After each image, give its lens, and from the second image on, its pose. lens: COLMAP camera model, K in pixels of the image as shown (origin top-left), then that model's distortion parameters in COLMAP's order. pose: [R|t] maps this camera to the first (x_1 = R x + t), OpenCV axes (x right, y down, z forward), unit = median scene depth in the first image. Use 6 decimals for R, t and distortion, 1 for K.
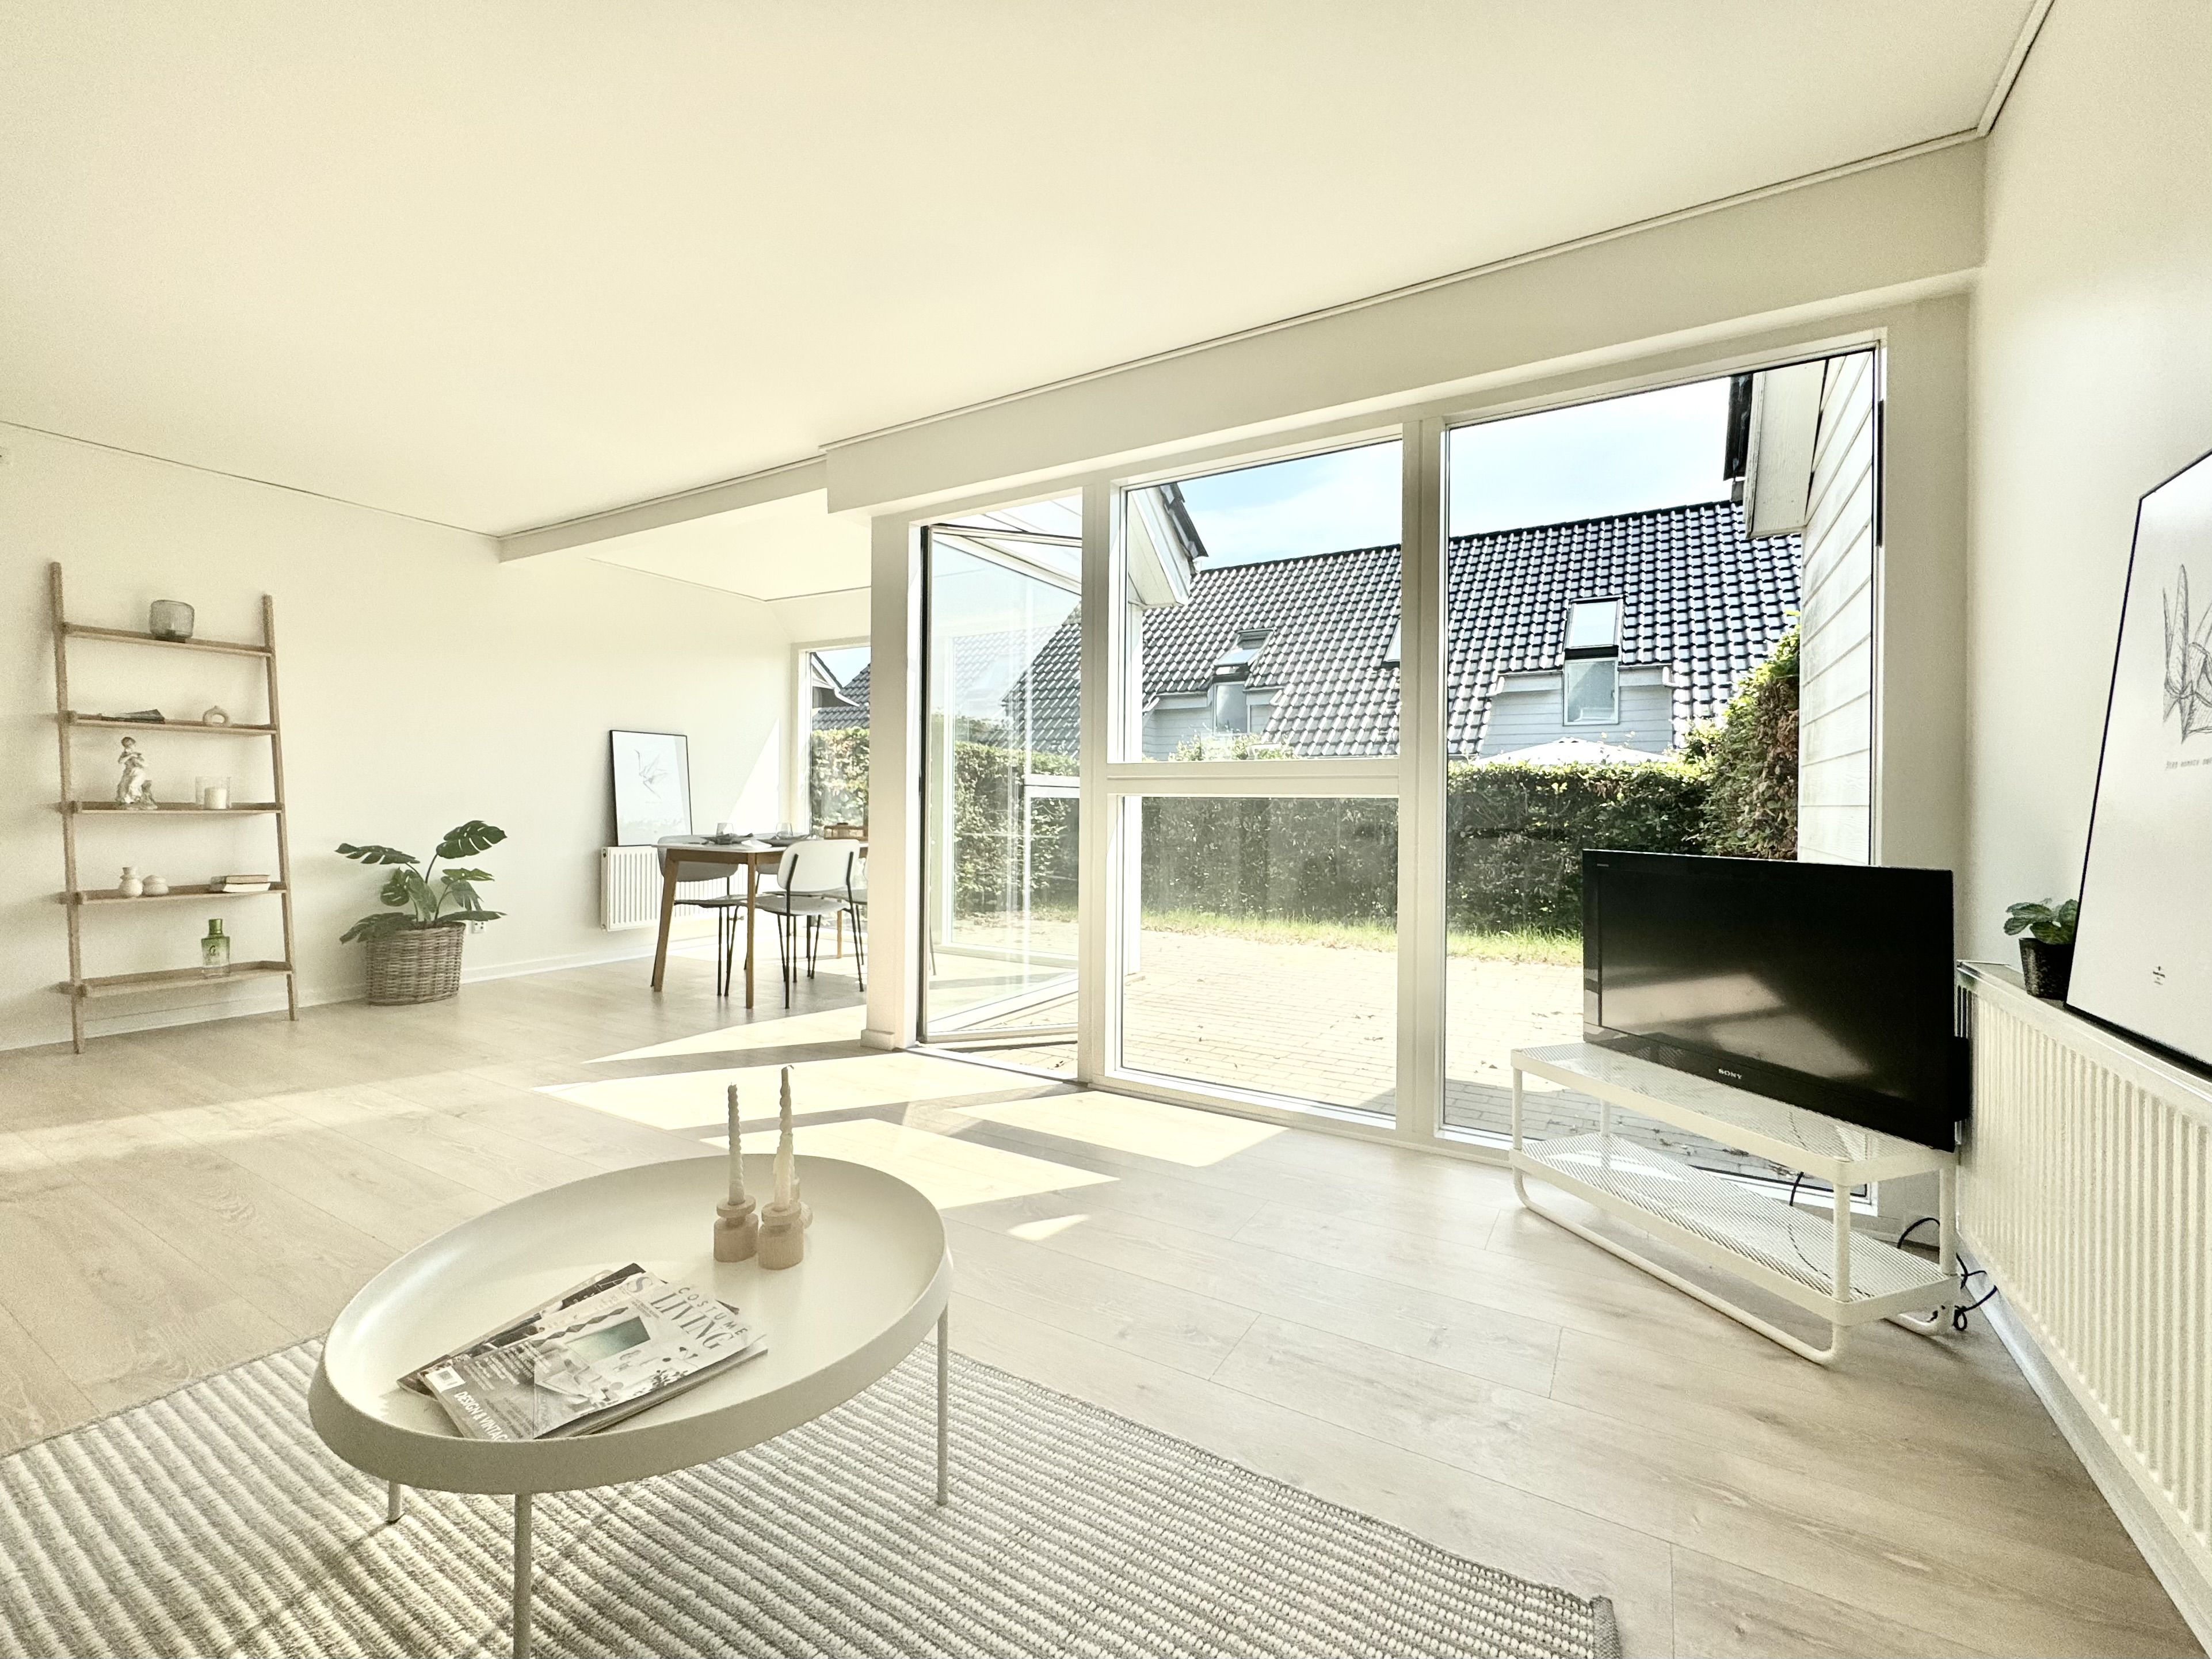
lens RADIAL K [[913.7, 0, 1119.6], [0, 913.7, 812.8], [0, 0, 1]] dist [0.002541, 0.000150]
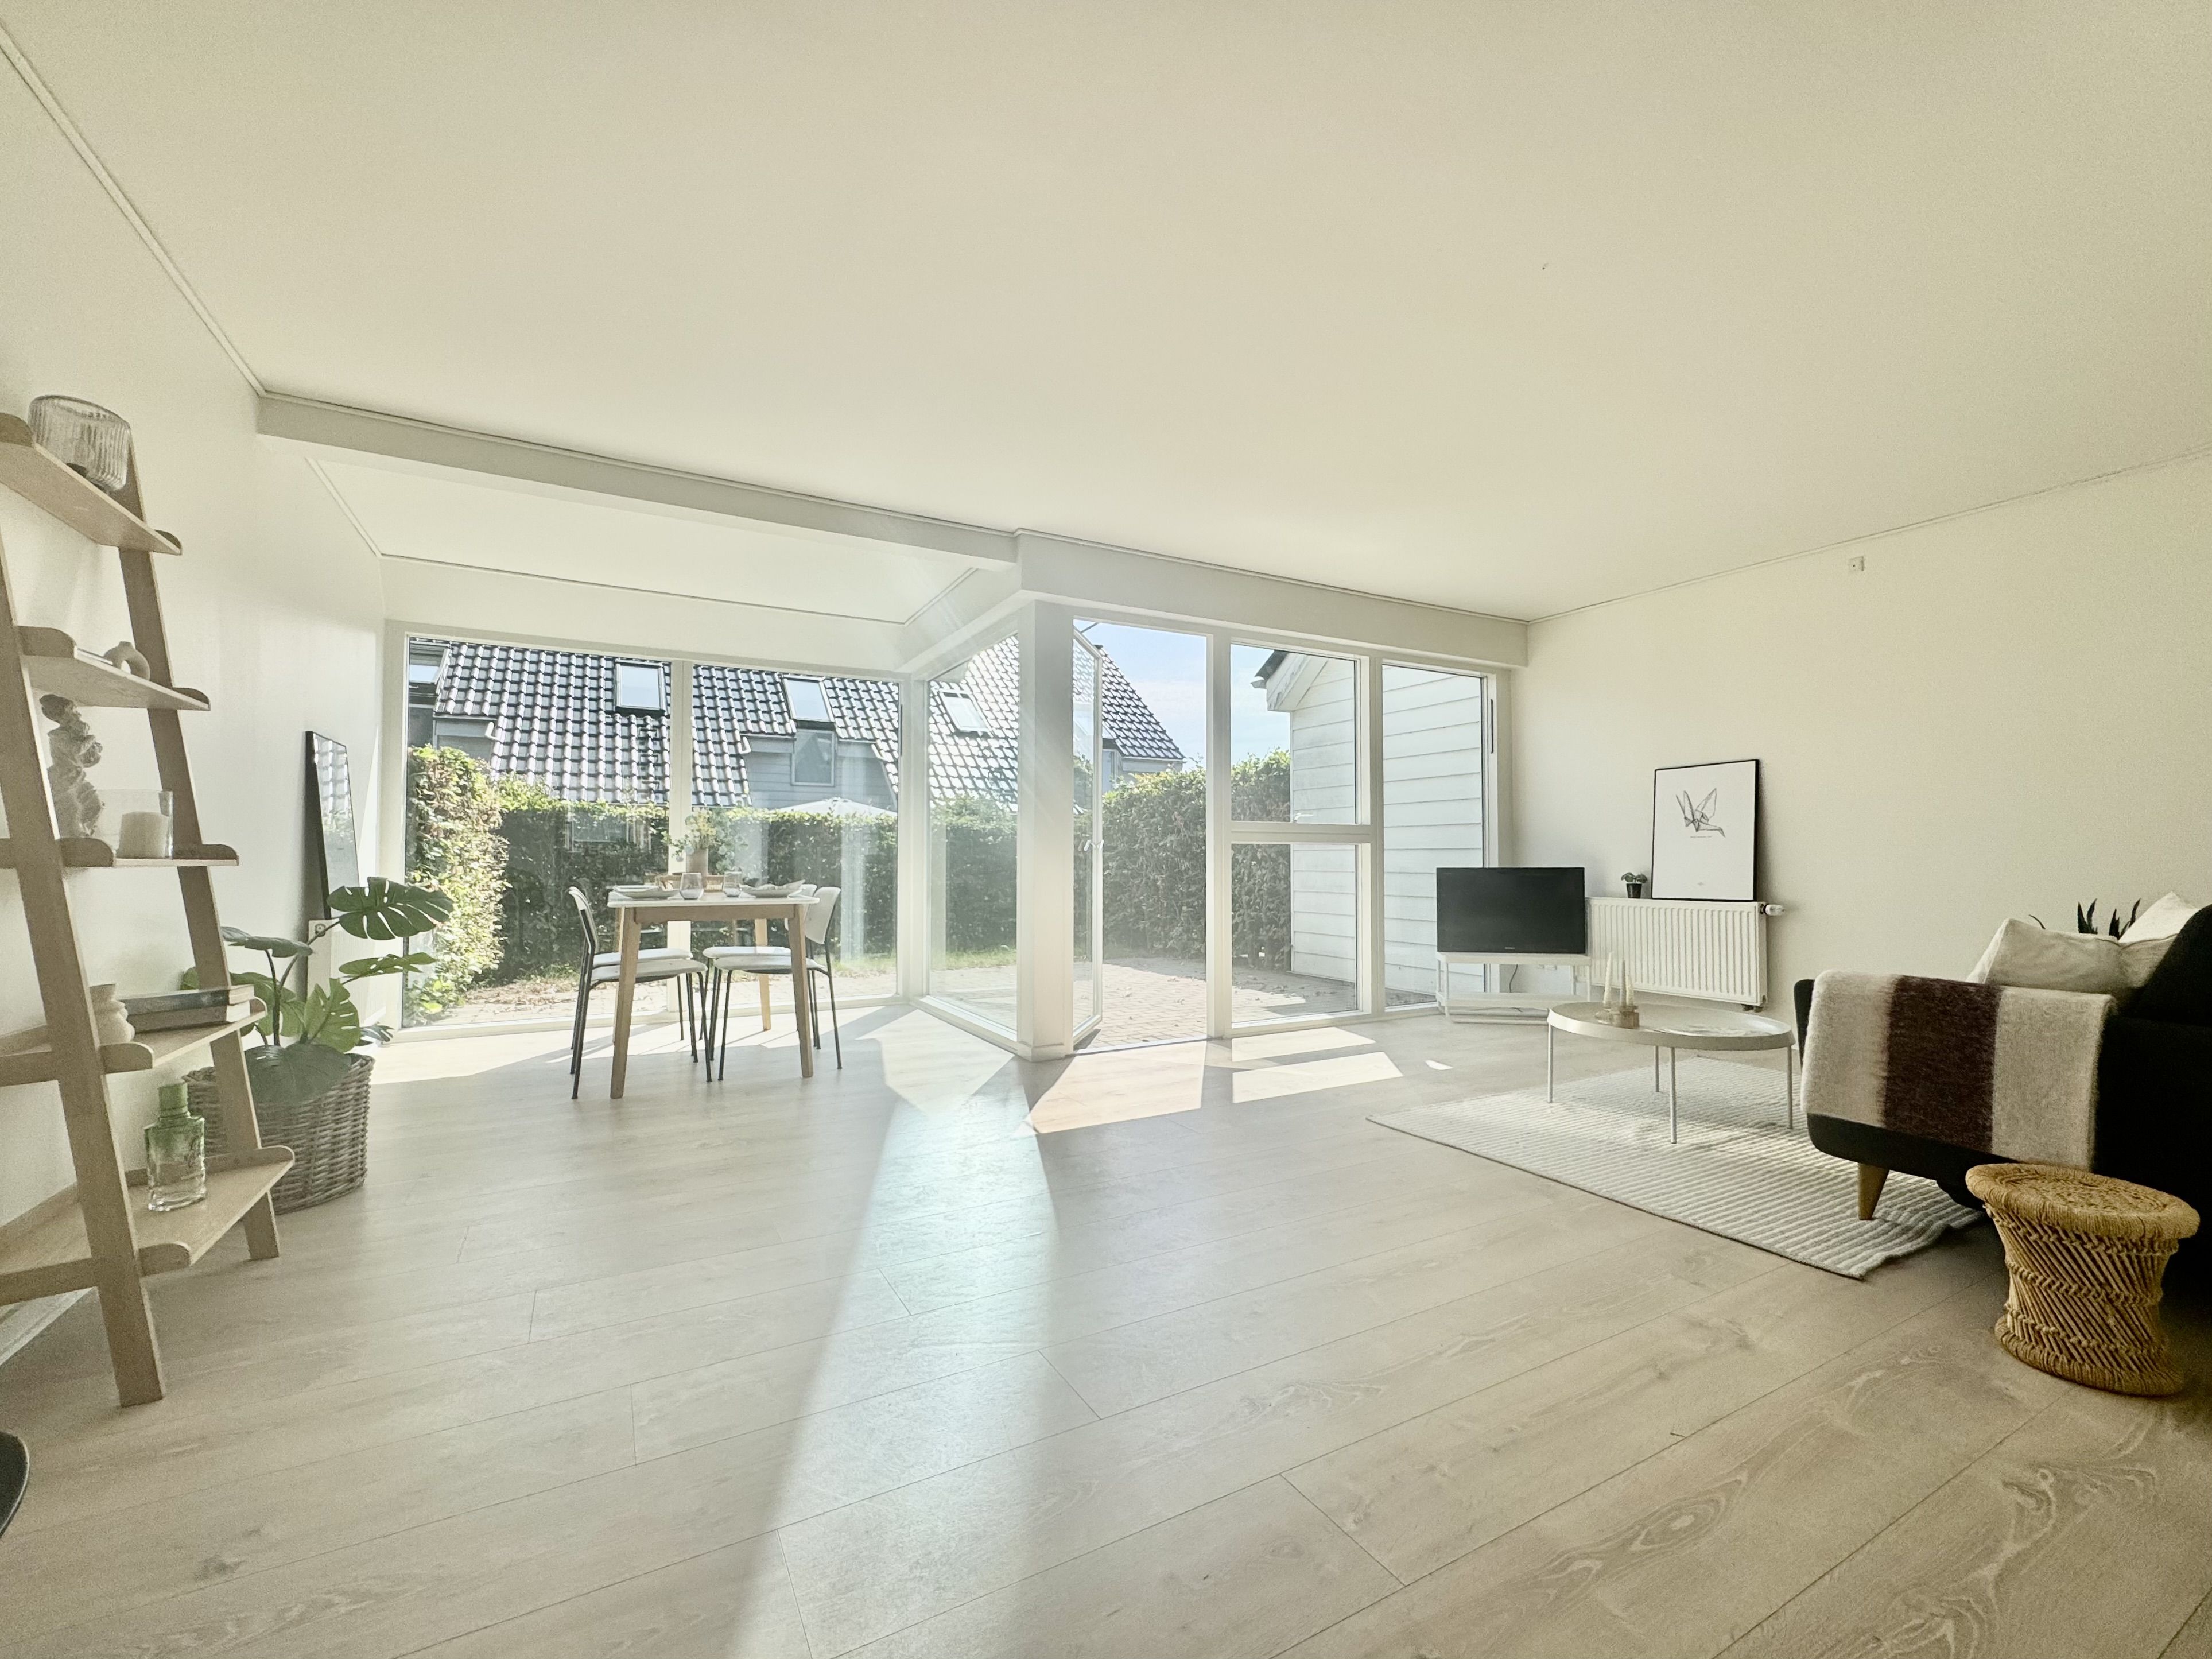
lens RADIAL K [[897.2, 0, 1098.5], [0, 897.2, 837.2], [0, 0, 1]] dist [-0.002326, 0.000060]
pose [[0.515288, 0.013073, 0.856917, -1.093759], [0.011304, 0.999693, -0.022049, 0.000246], [-0.856942, 0.021048, 0.514982, 0.319676]]
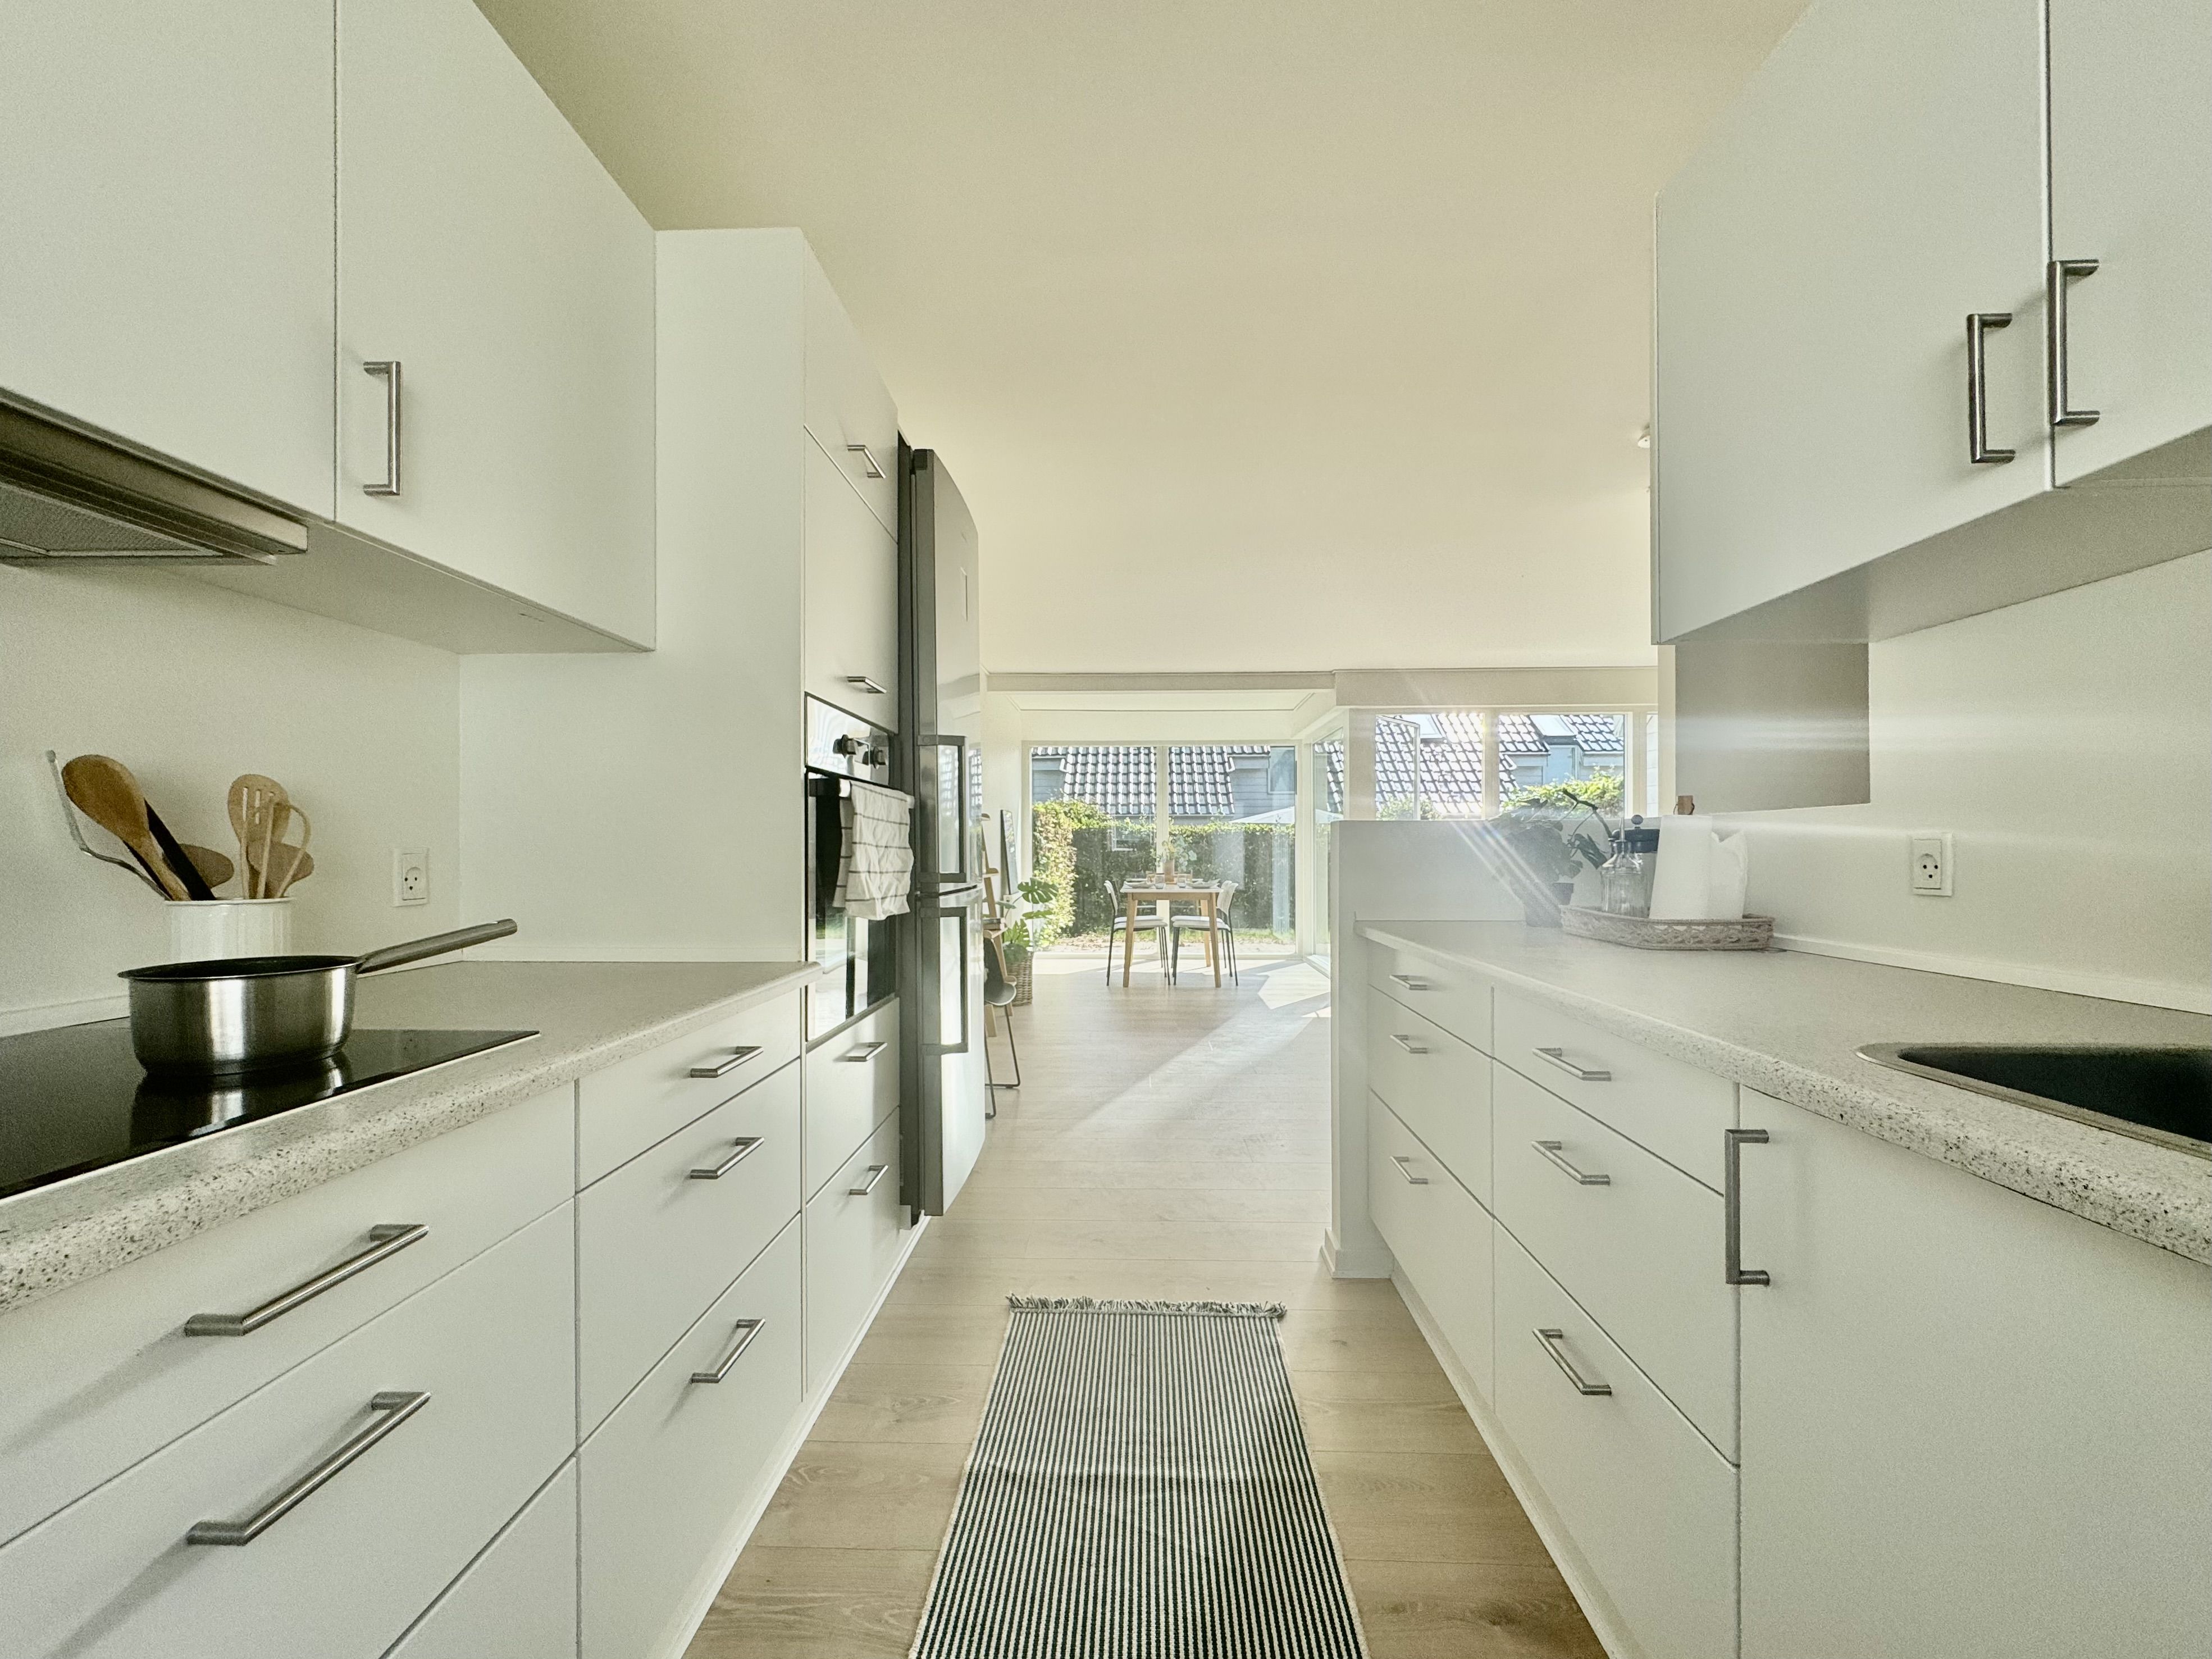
lens RADIAL K [[897.1, 0, 1129.3], [0, 897.1, 840.8], [0, 0, 1]] dist [-0.002326, 0.000060]
pose [[0.872499, -0.005921, 0.488580, -1.444074], [0.013016, 0.999853, -0.011127, -0.038699], [-0.488443, 0.016068, 0.872448, -0.383994]]
